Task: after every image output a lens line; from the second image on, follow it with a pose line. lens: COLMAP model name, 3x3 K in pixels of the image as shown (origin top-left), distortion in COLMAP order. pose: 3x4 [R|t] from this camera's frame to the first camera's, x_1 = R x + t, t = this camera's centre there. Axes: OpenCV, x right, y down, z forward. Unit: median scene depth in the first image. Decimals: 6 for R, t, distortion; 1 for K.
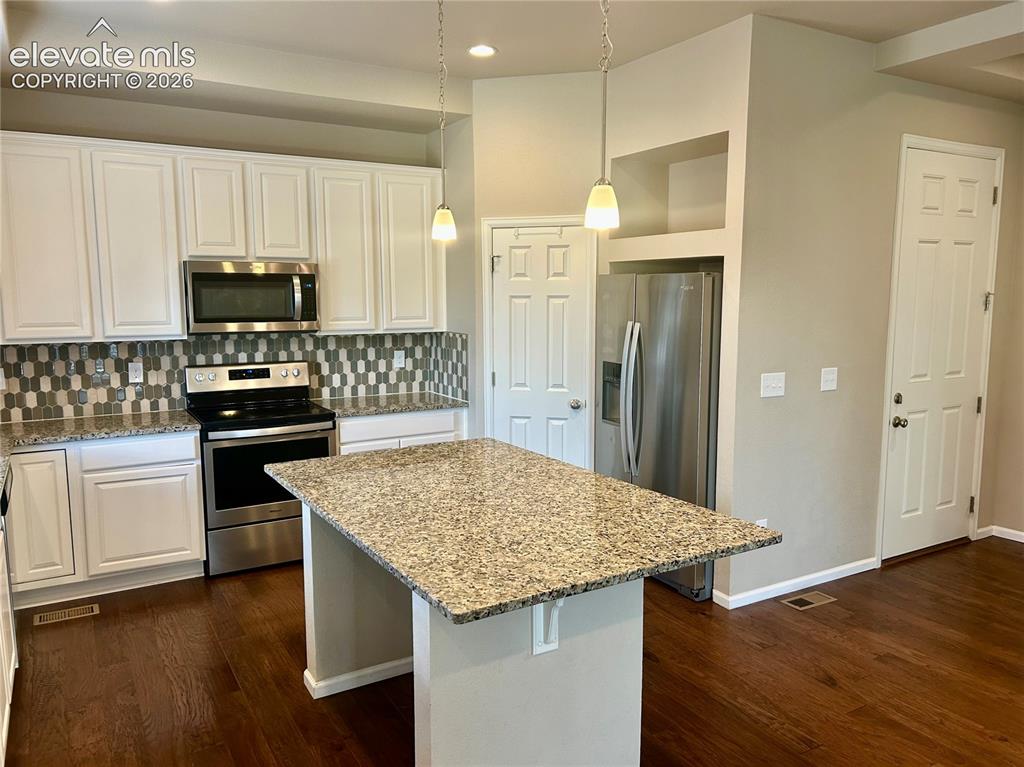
lens RADIAL K [[771.6, 0, 516.5], [0, 771.6, 390.0], [0, 0, 1]] dist [0.058708, -0.061116]
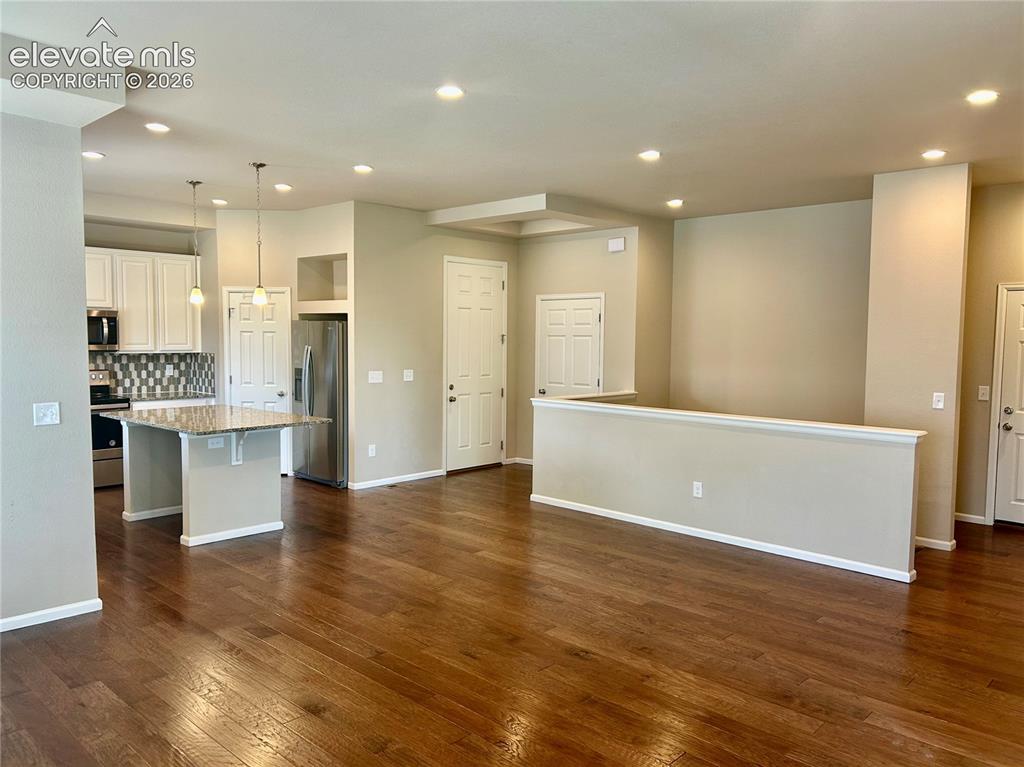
lens RADIAL K [[771.6, 0, 516.5], [0, 771.6, 388.2], [0, 0, 1]] dist [0.058708, -0.061116]
pose [[0.960354, -0.007121, 0.278693, 0.104115], [0.023072, 0.998274, -0.053997, 0.118820], [-0.277827, 0.058287, 0.958861, -0.877241]]
